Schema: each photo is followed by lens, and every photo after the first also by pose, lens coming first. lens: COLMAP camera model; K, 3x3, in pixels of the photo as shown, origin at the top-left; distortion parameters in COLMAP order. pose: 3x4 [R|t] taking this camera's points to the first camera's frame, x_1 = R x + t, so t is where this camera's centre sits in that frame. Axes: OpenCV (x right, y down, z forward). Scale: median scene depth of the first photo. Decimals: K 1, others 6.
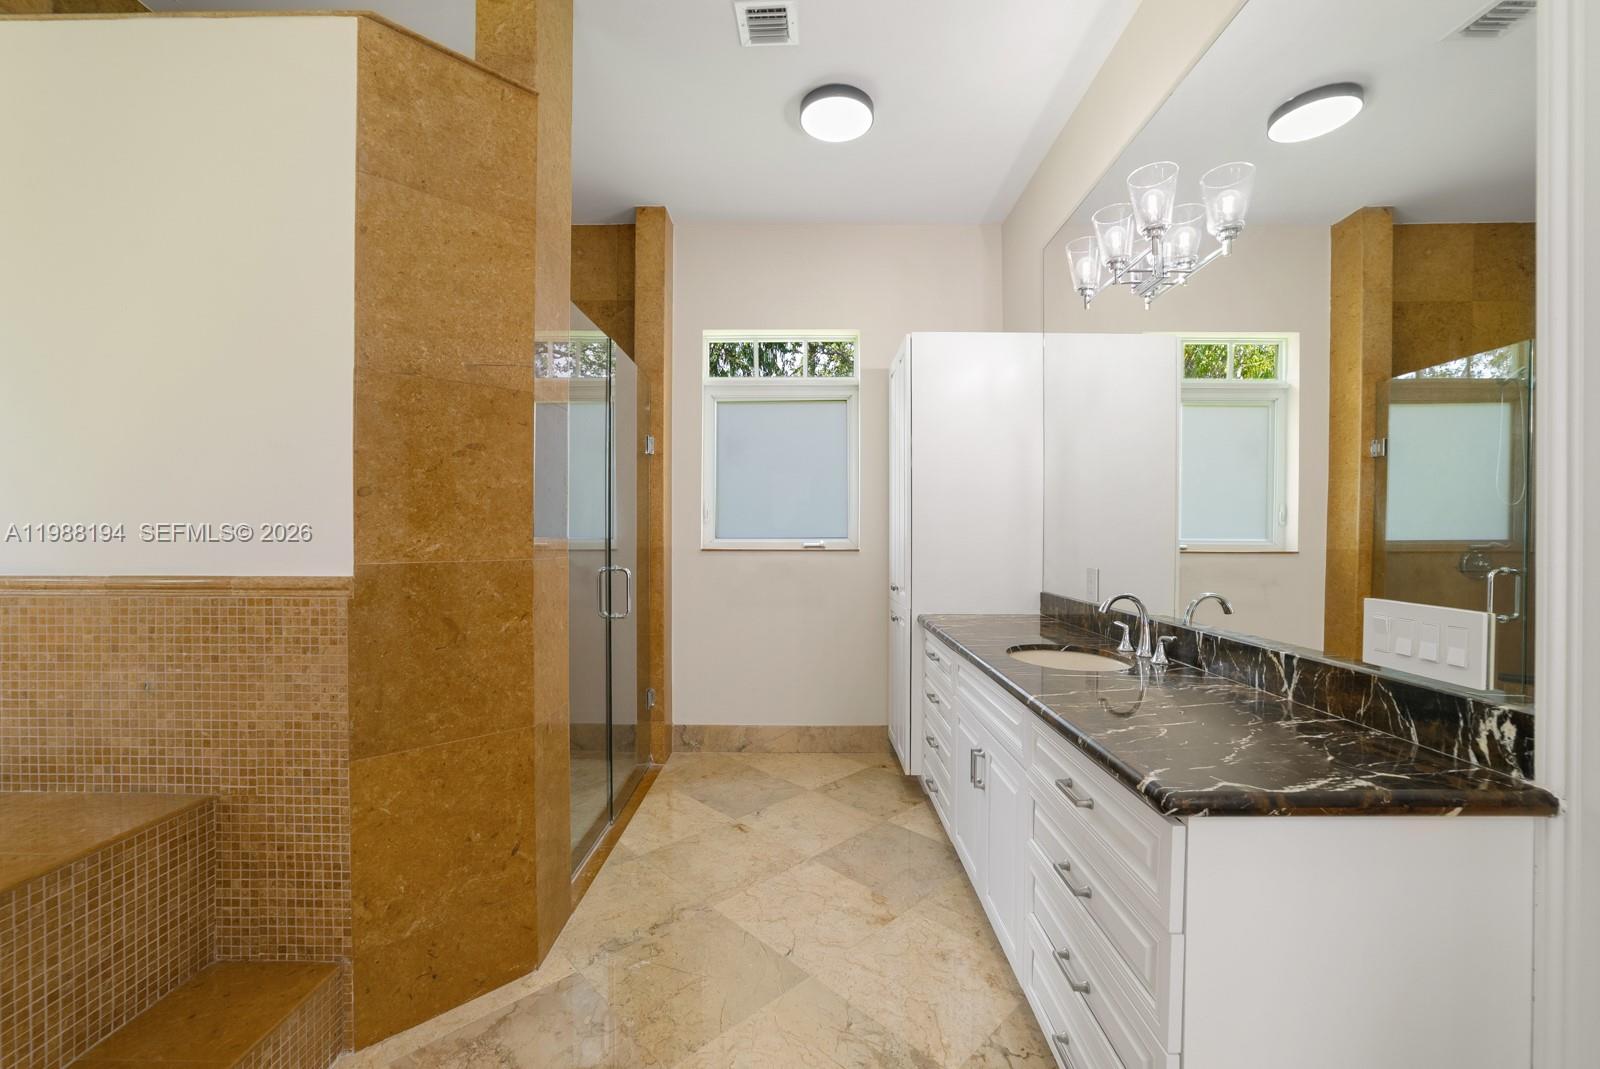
lens RADIAL K [[627.1, 0, 794.7], [0, 627.1, 535.5], [0, 0, 1]] dist [-0.043751, 0.015669]
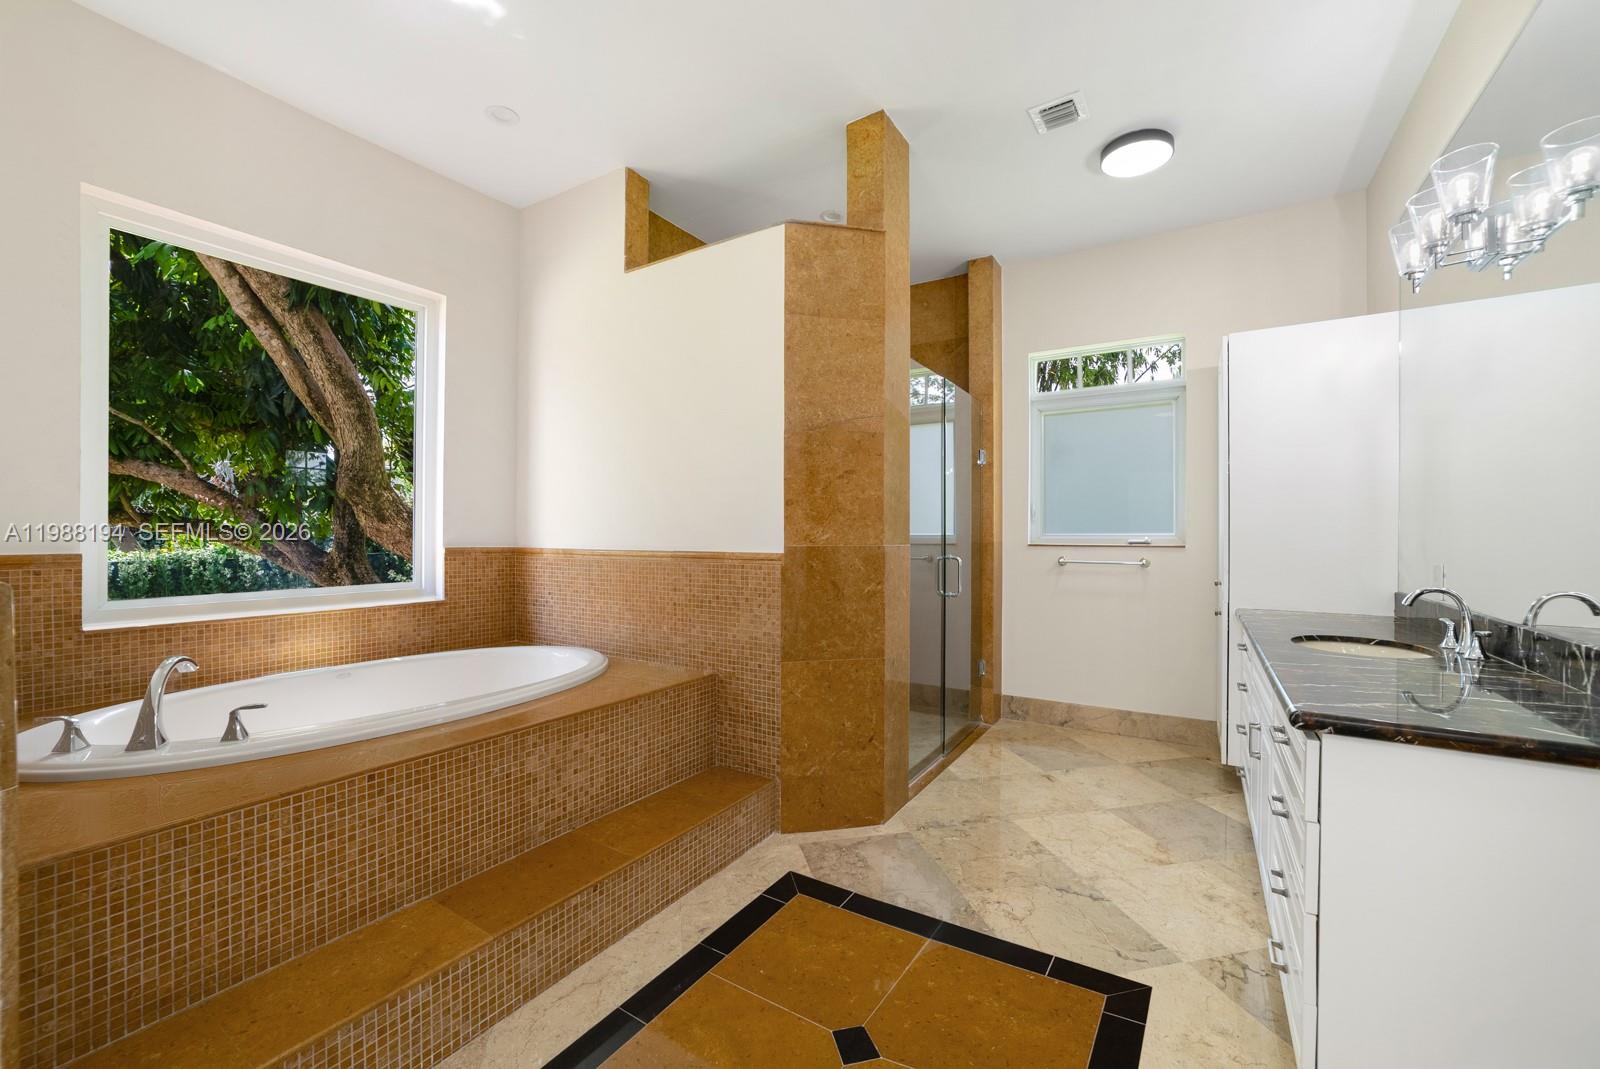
lens RADIAL K [[627.1, 0, 794.7], [0, 627.1, 535.5], [0, 0, 1]] dist [-0.043751, 0.015669]
pose [[0.843856, 0.002054, -0.536566, 0.189056], [-0.003306, 0.999994, -0.001372, 0.016518], [0.536559, 0.002932, 0.843857, -0.355399]]
